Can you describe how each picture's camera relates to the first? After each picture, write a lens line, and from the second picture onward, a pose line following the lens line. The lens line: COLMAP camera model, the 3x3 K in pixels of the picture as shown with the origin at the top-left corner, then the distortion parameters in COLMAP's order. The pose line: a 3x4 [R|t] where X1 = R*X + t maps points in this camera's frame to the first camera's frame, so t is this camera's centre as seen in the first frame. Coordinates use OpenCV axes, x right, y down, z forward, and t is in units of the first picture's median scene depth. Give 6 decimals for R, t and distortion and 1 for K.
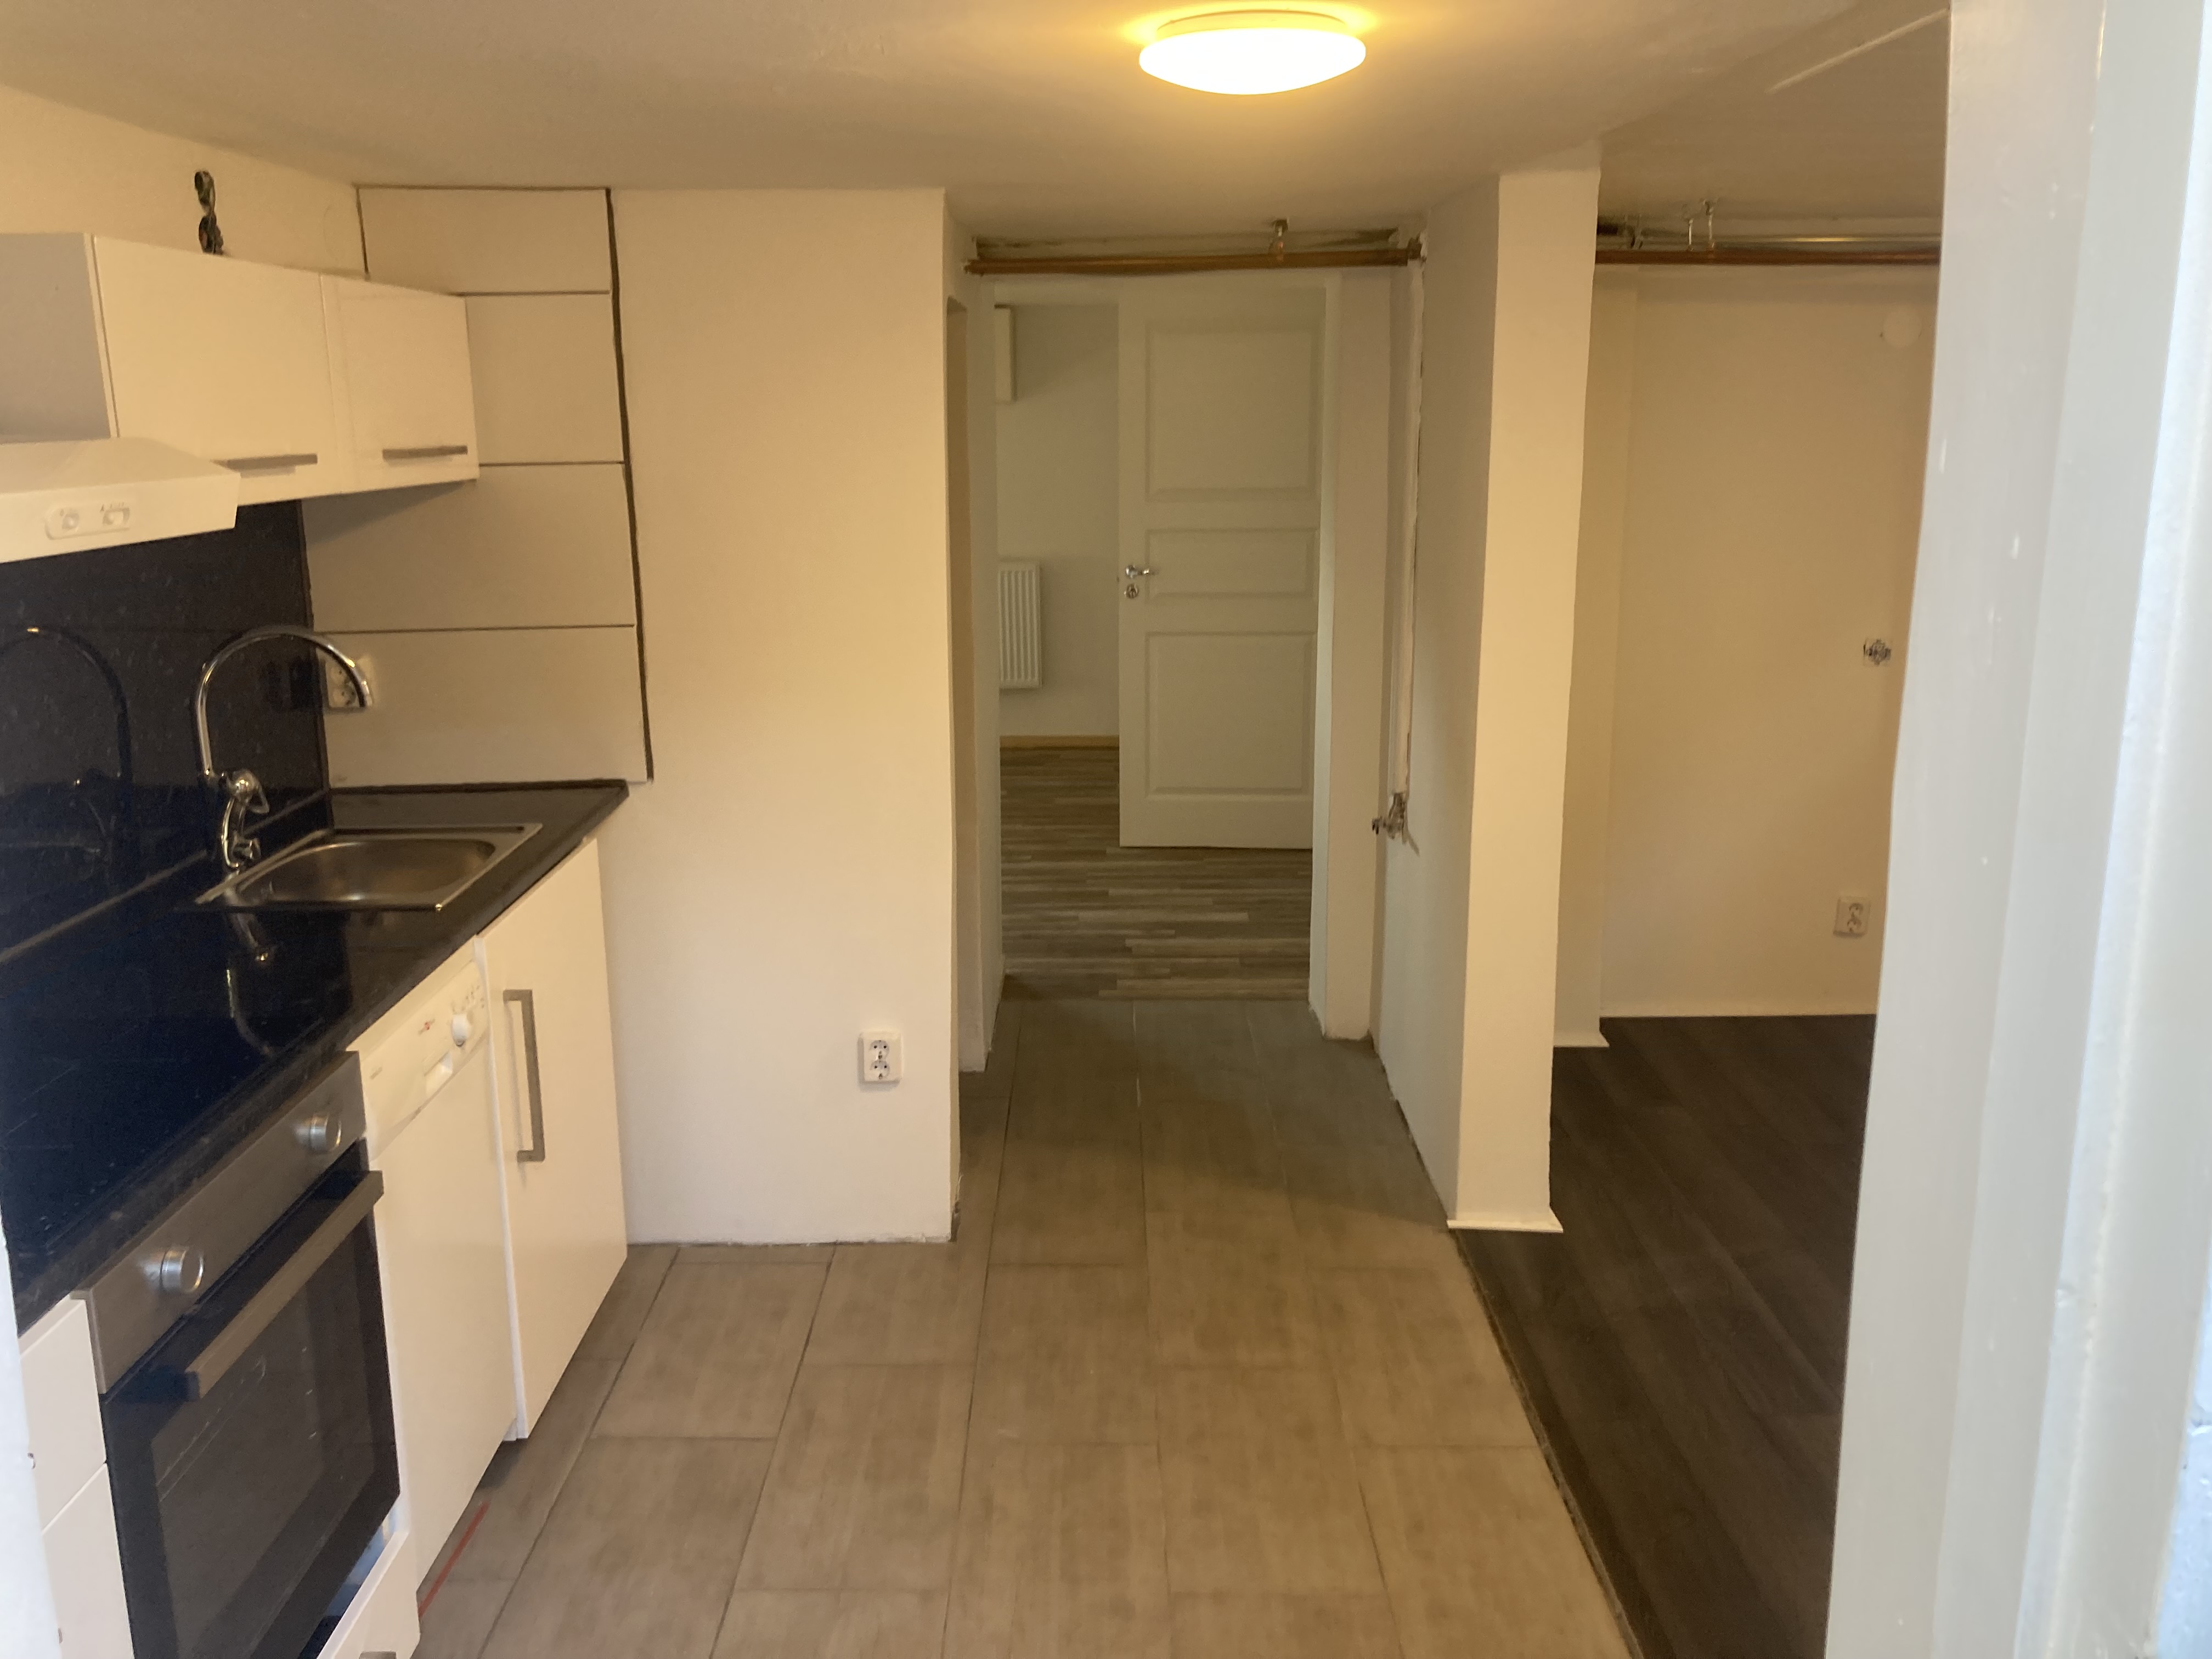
lens RADIAL K [[1827.5, 0, 1114.4], [0, 1827.5, 778.1], [0, 0, 1]] dist [0.094231, -0.221430]
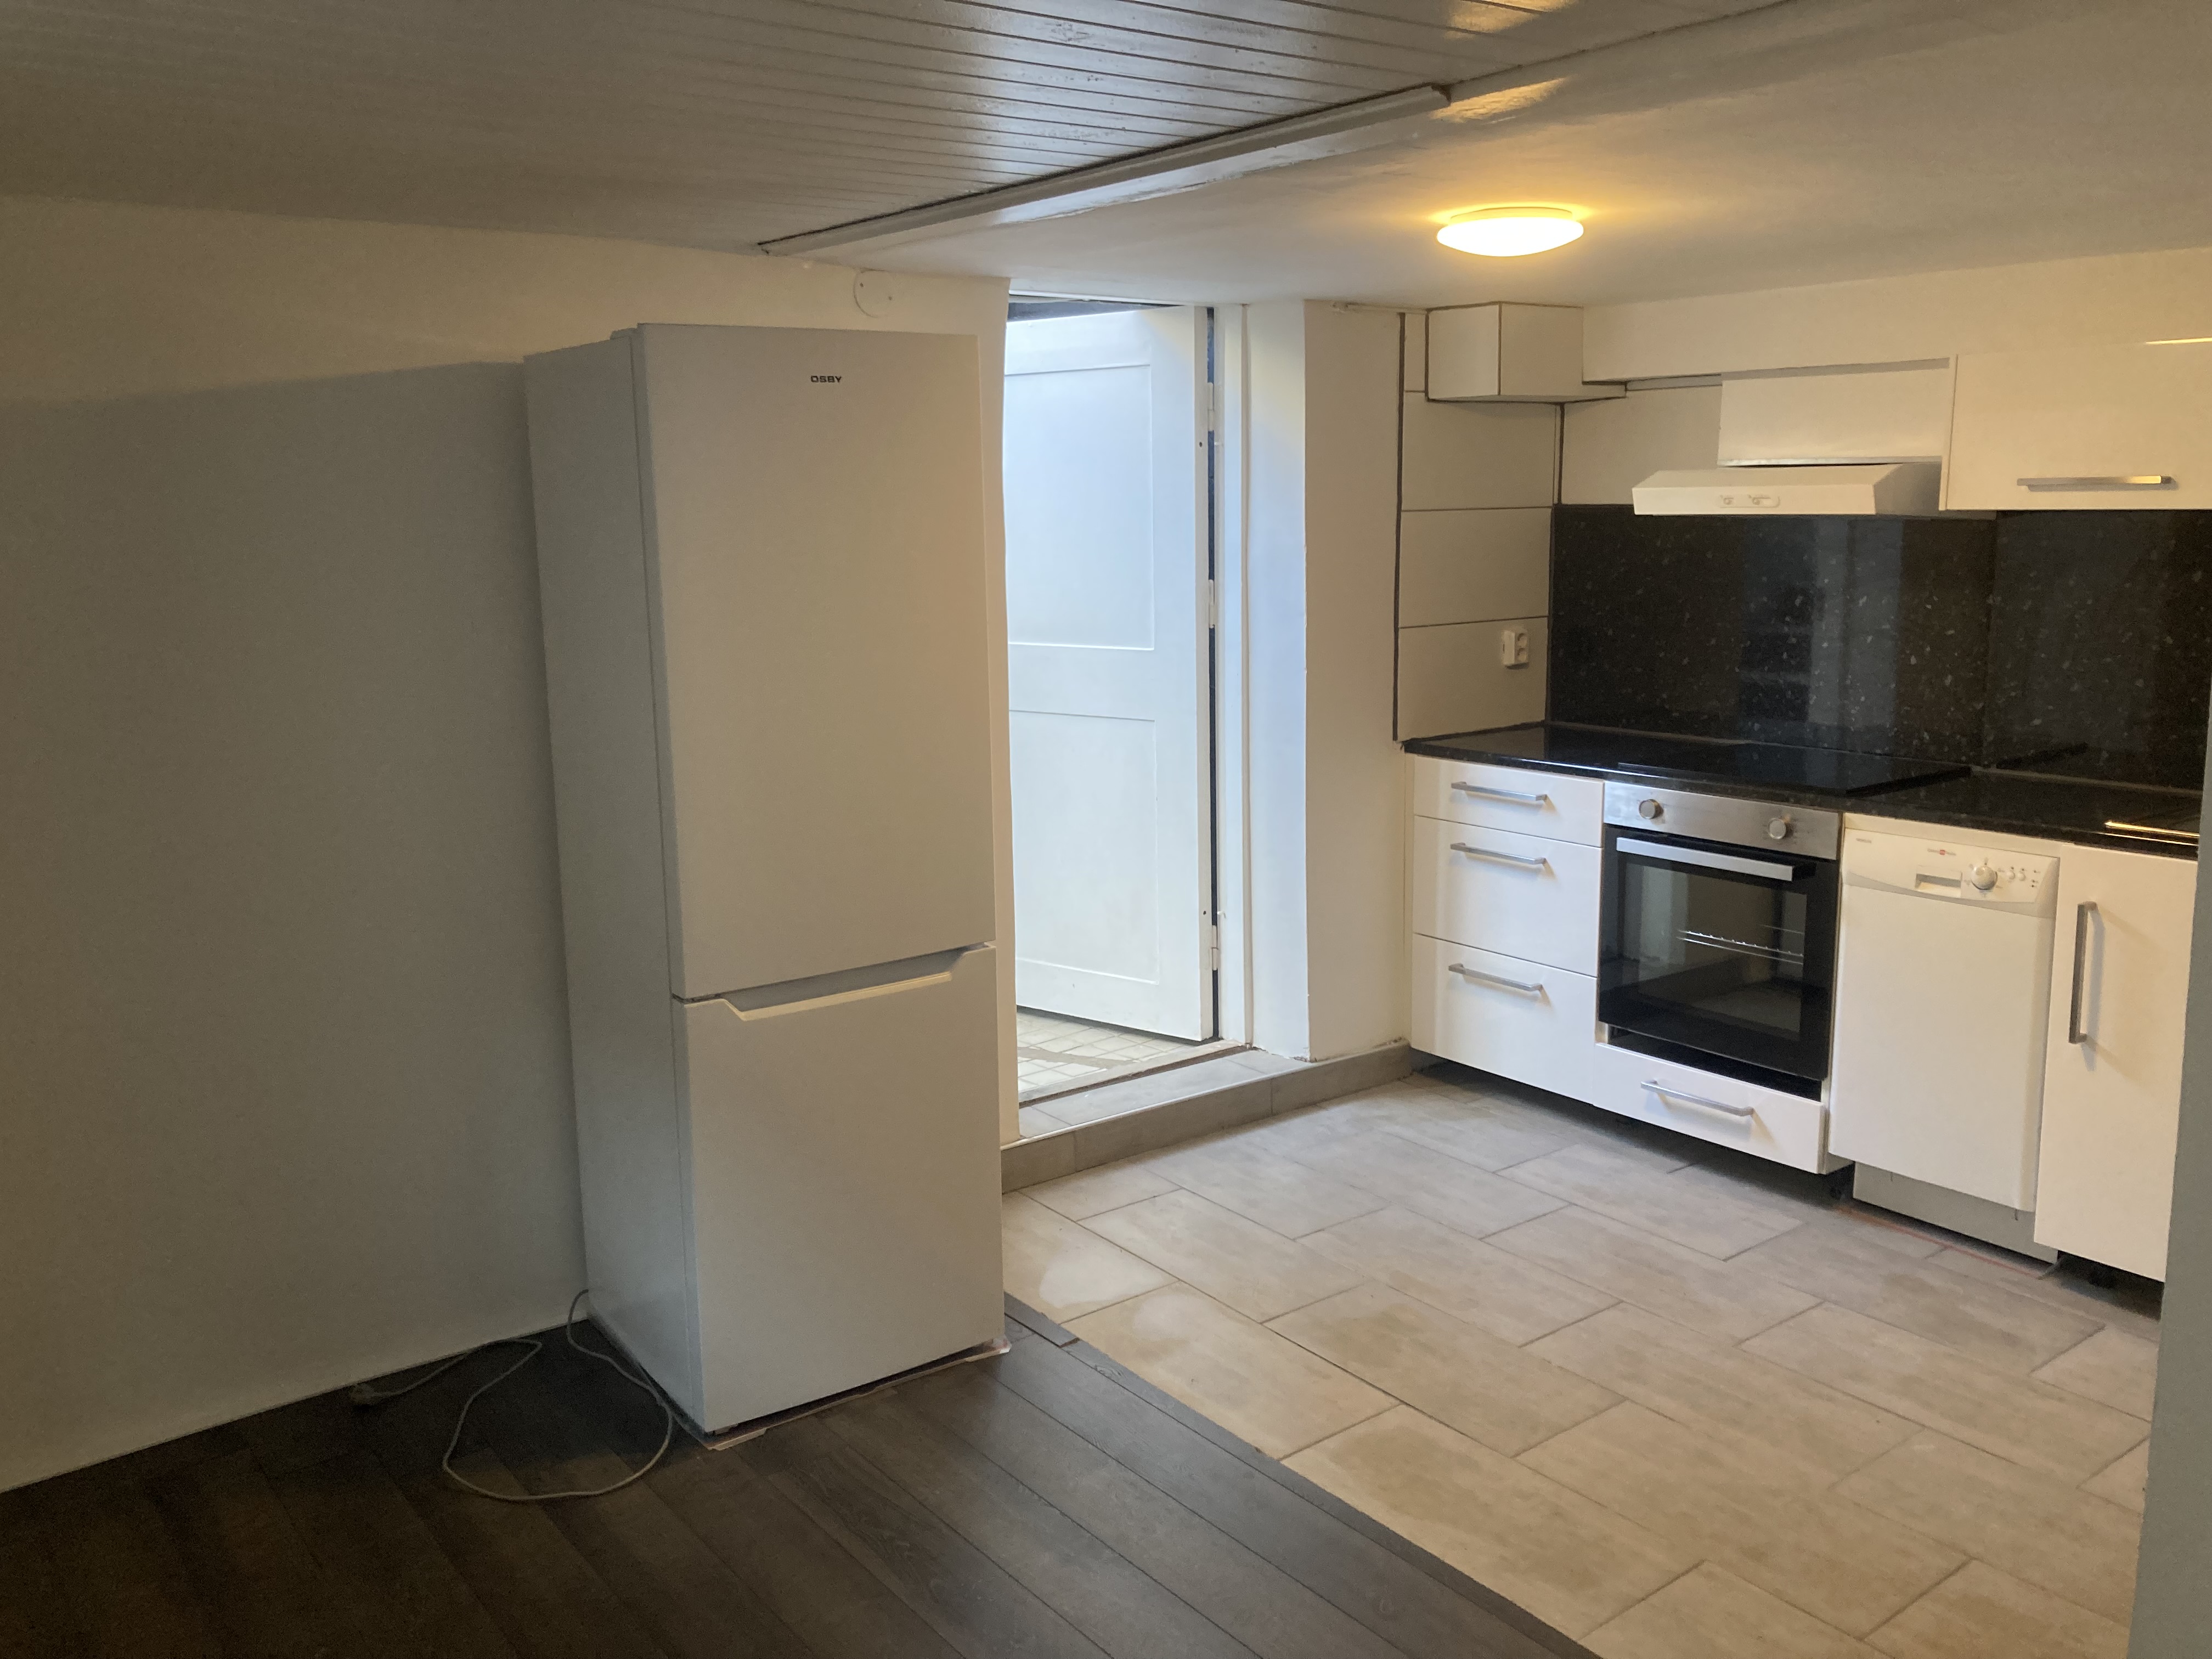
lens RADIAL K [[1842.4, 0, 1106.0], [0, 1842.4, 829.5], [0, 0, 1]] dist [-0.006362, -0.003698]
pose [[-0.795768, 0.125222, -0.592514, 0.922106], [-0.113832, 0.930022, 0.349431, -0.285332], [0.594807, 0.345513, -0.725827, 1.446163]]
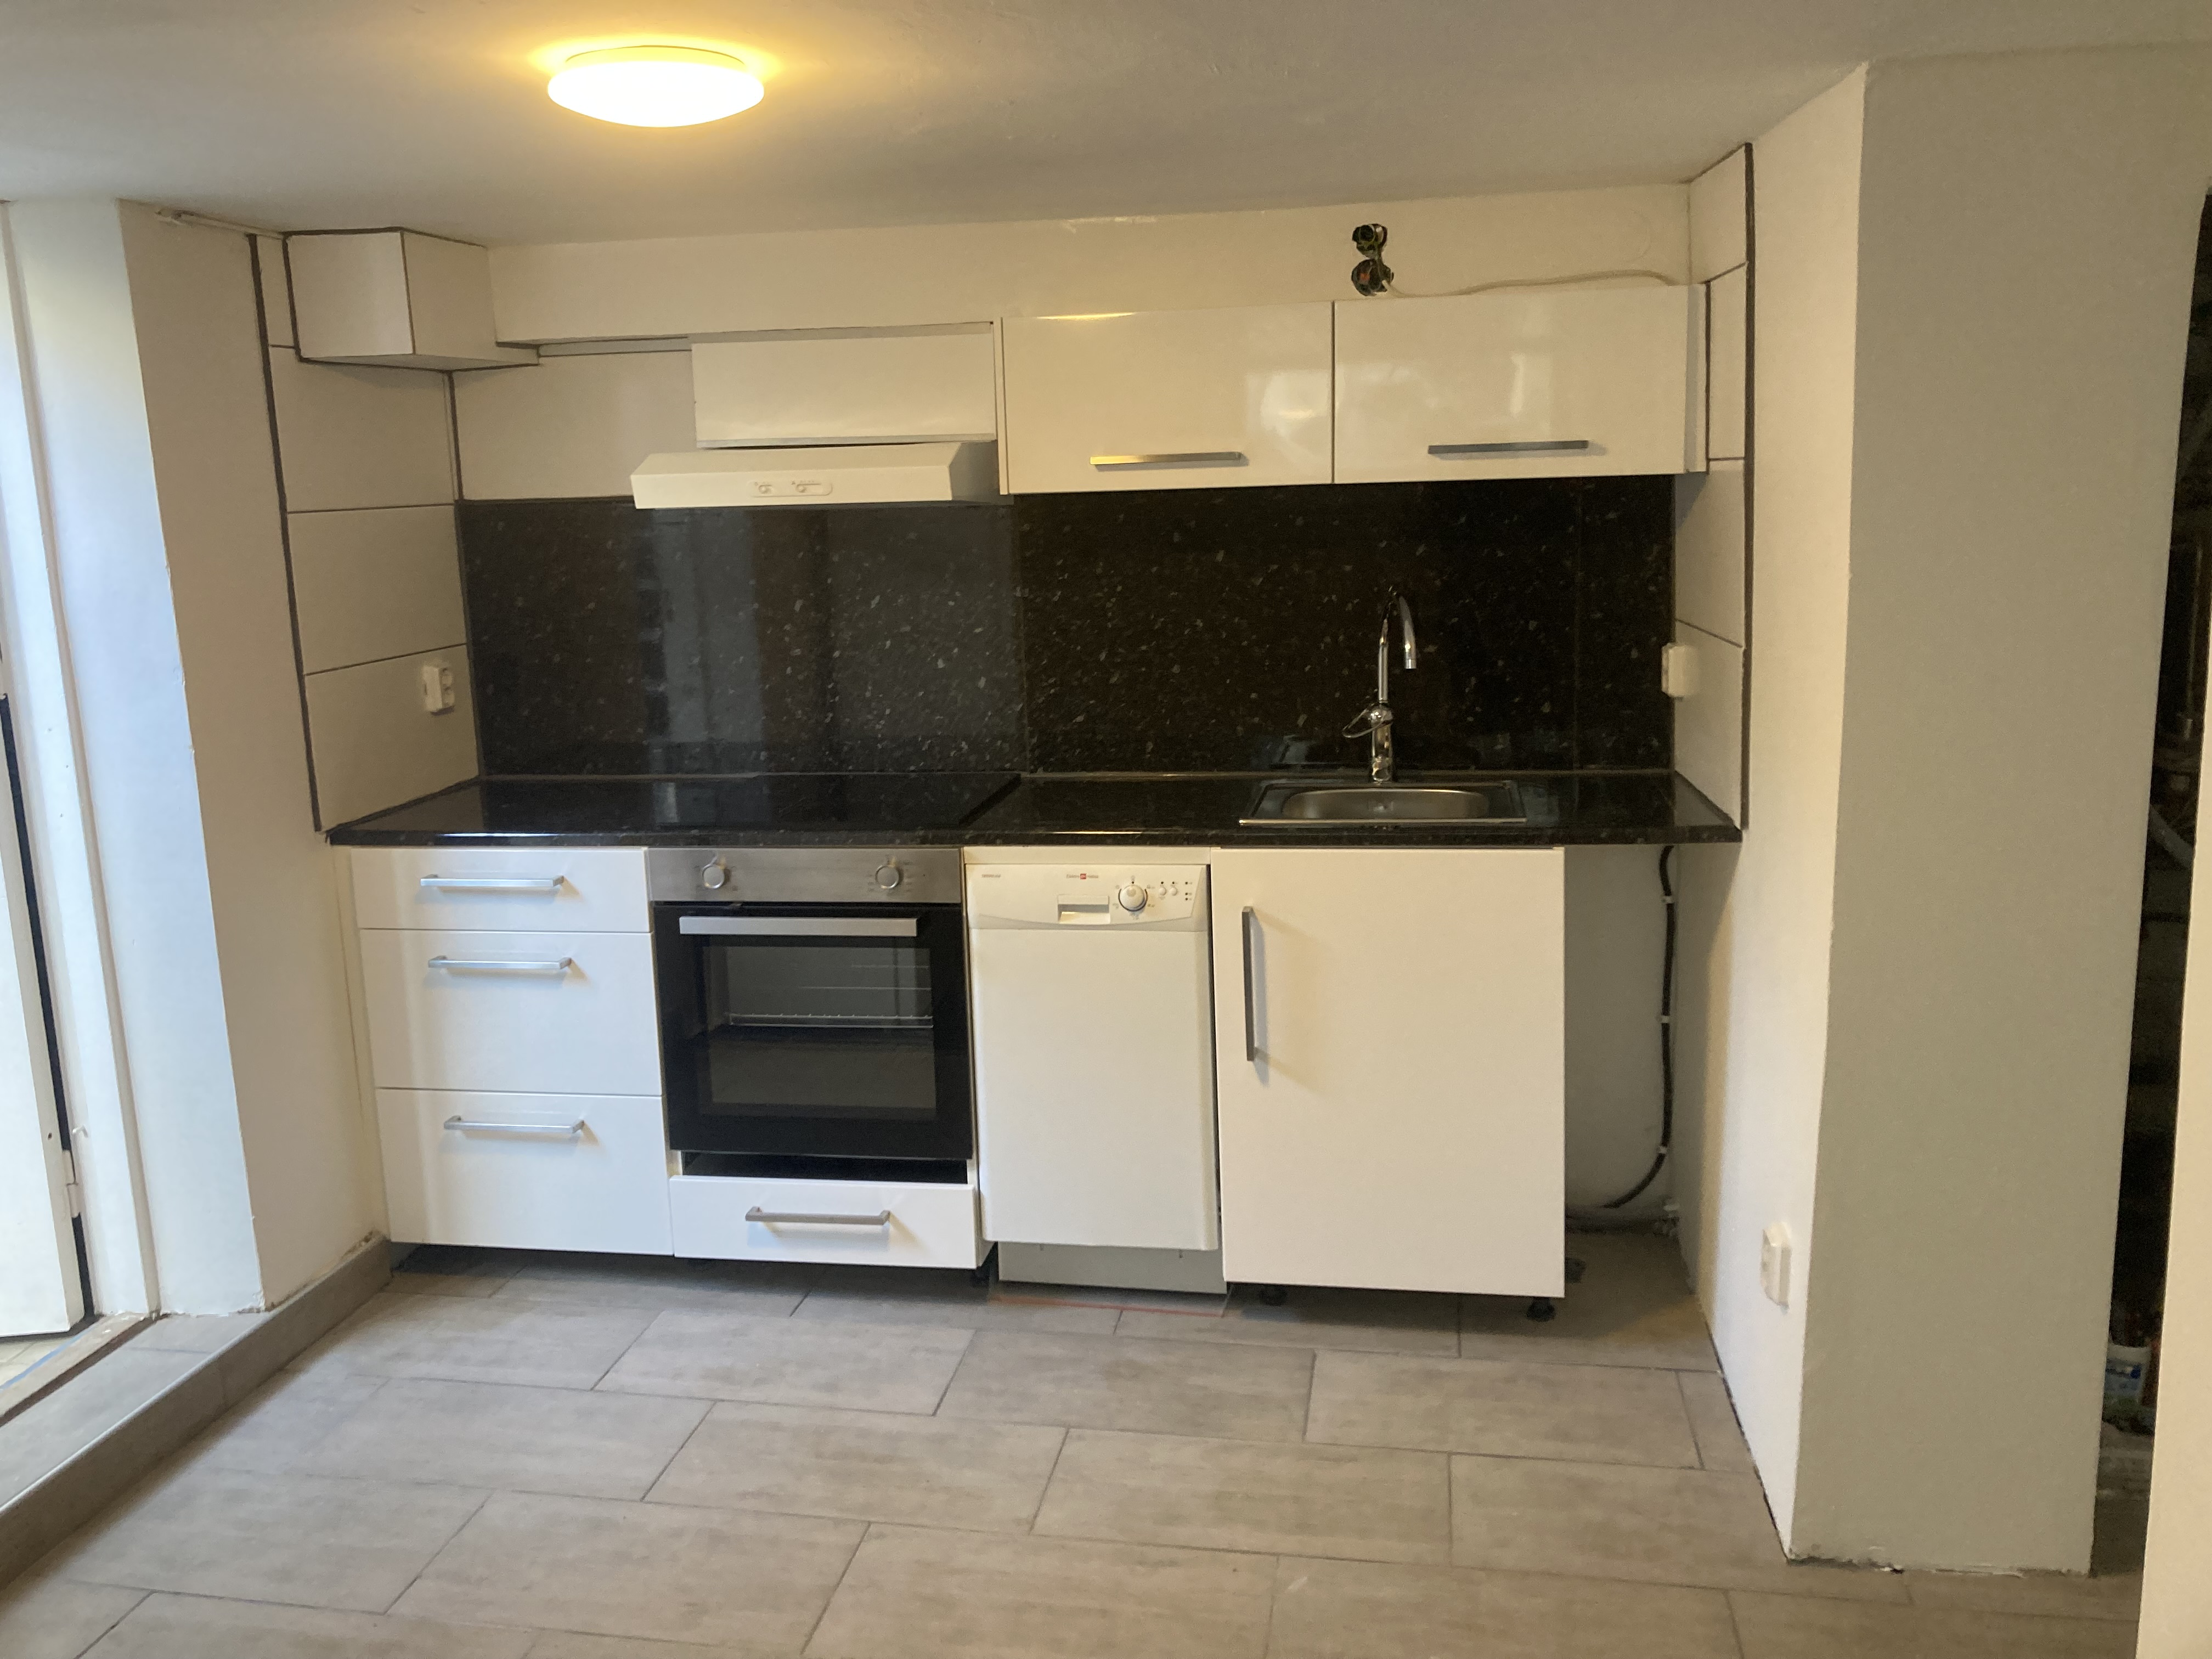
lens RADIAL K [[1827.5, 0, 1114.4], [0, 1827.5, 778.1], [0, 0, 1]] dist [0.094231, -0.221430]
pose [[-0.173931, 0.174831, -0.969114, 0.780628], [-0.183586, 0.961105, 0.206335, -0.182690], [0.967494, 0.213803, -0.135070, 1.019329]]
